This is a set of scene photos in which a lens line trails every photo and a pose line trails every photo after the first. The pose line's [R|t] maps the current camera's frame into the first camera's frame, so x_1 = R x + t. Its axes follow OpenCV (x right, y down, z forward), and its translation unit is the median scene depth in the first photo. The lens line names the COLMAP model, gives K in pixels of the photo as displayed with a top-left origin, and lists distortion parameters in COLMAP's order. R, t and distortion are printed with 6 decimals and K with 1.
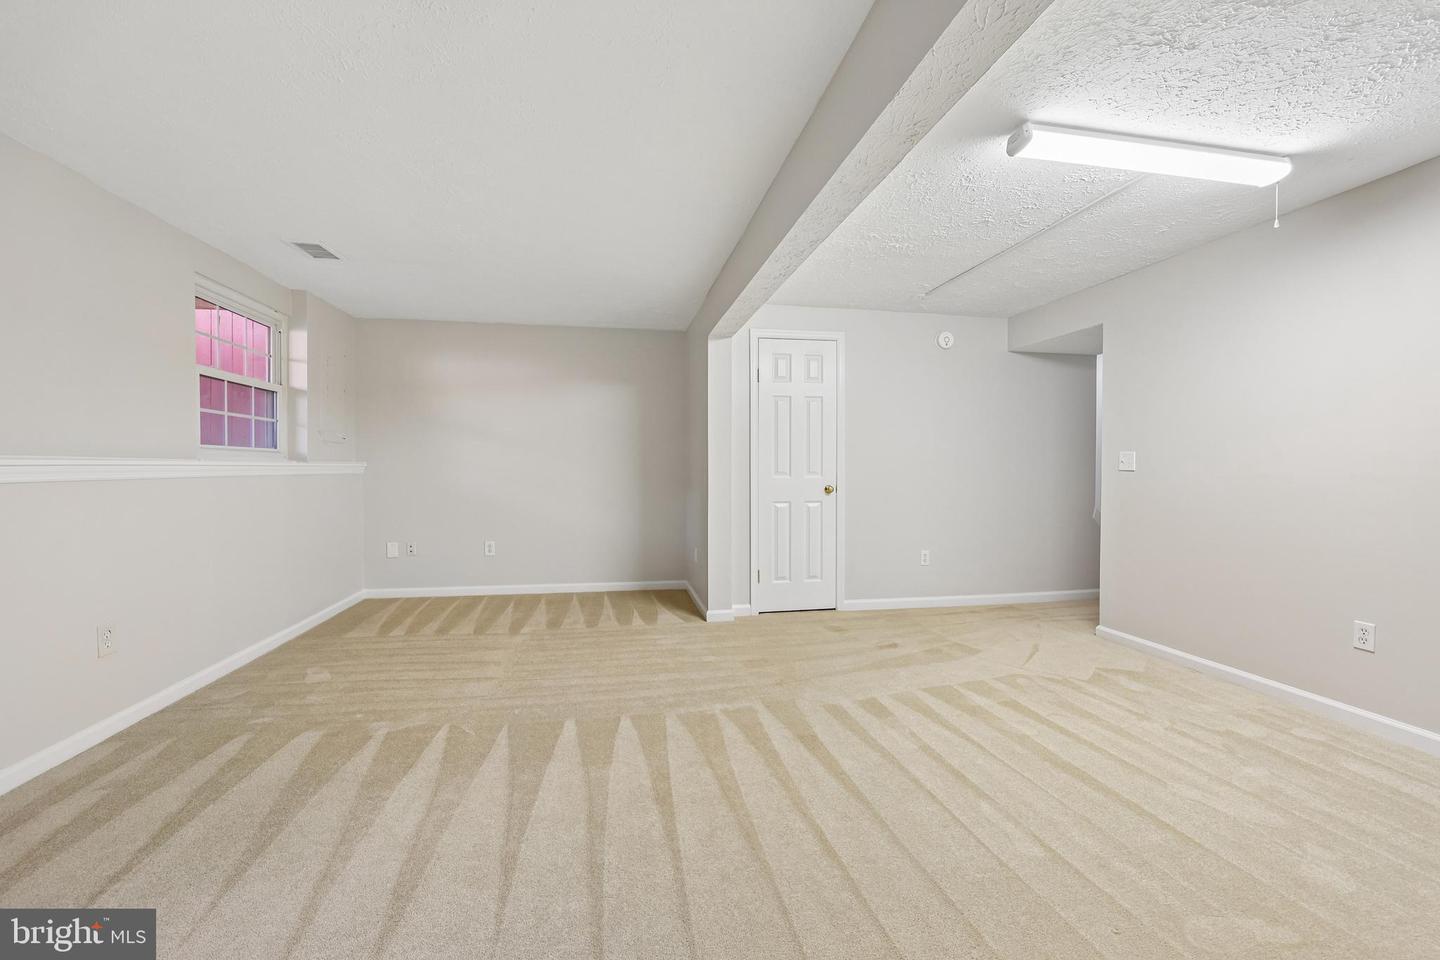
lens RADIAL K [[583.9, 0, 709.6], [0, 583.9, 483.6], [0, 0, 1]] dist [-0.001600, -0.000178]
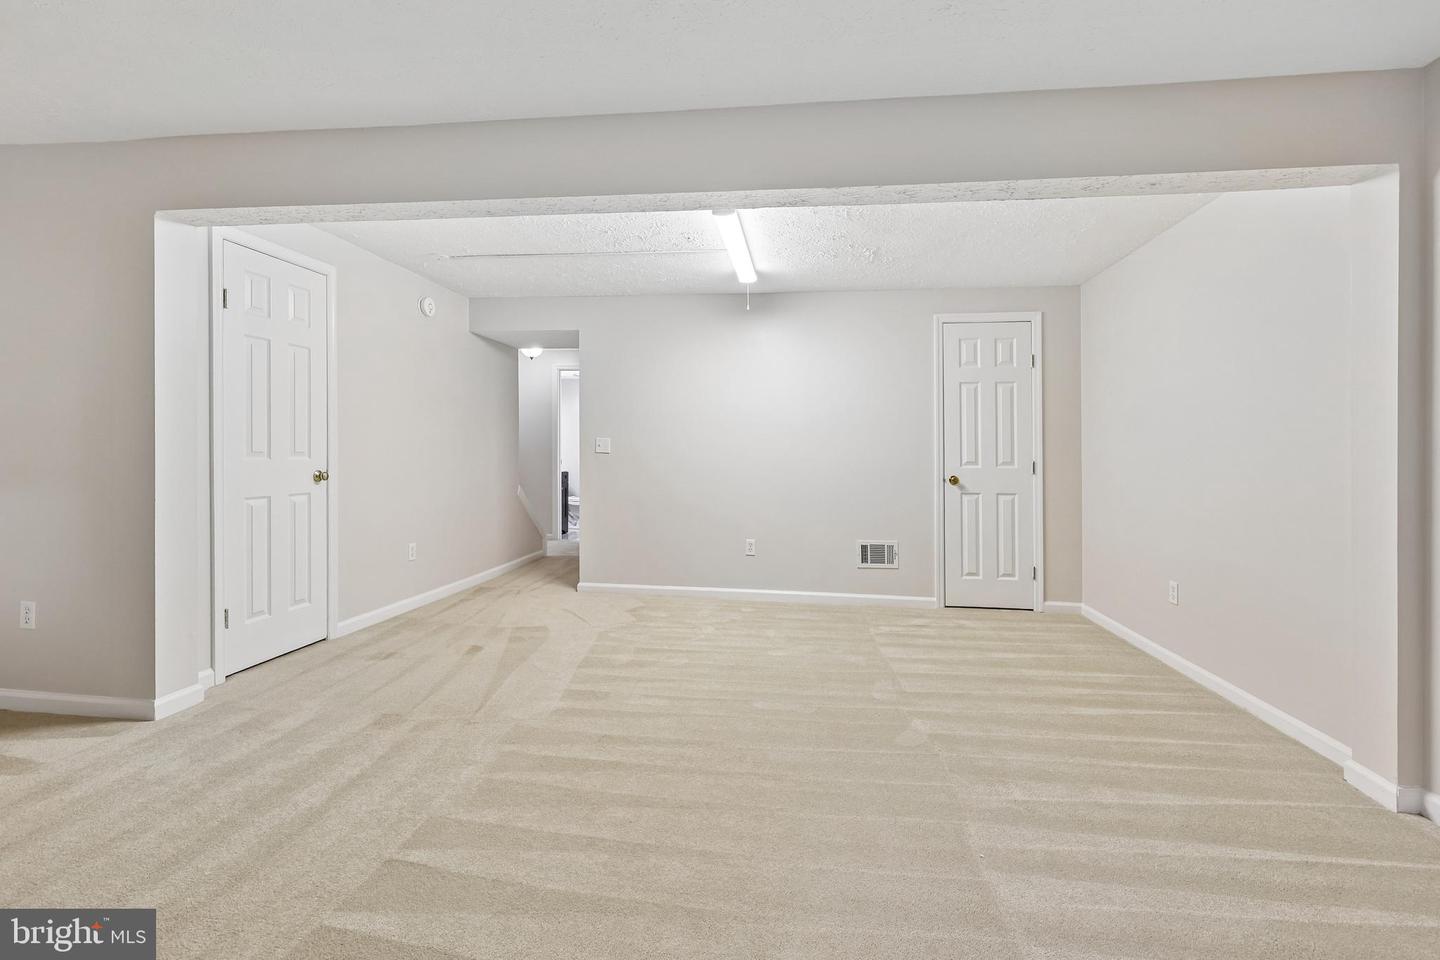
lens RADIAL K [[636.0, 0, 731.4], [0, 636.0, 450.2], [0, 0, 1]] dist [0.004669, 0.000329]
pose [[0.279024, 0.007697, 0.960253, -0.536067], [0.011536, 0.999869, -0.011366, -0.009633], [-0.960215, 0.014249, 0.278899, 0.363324]]
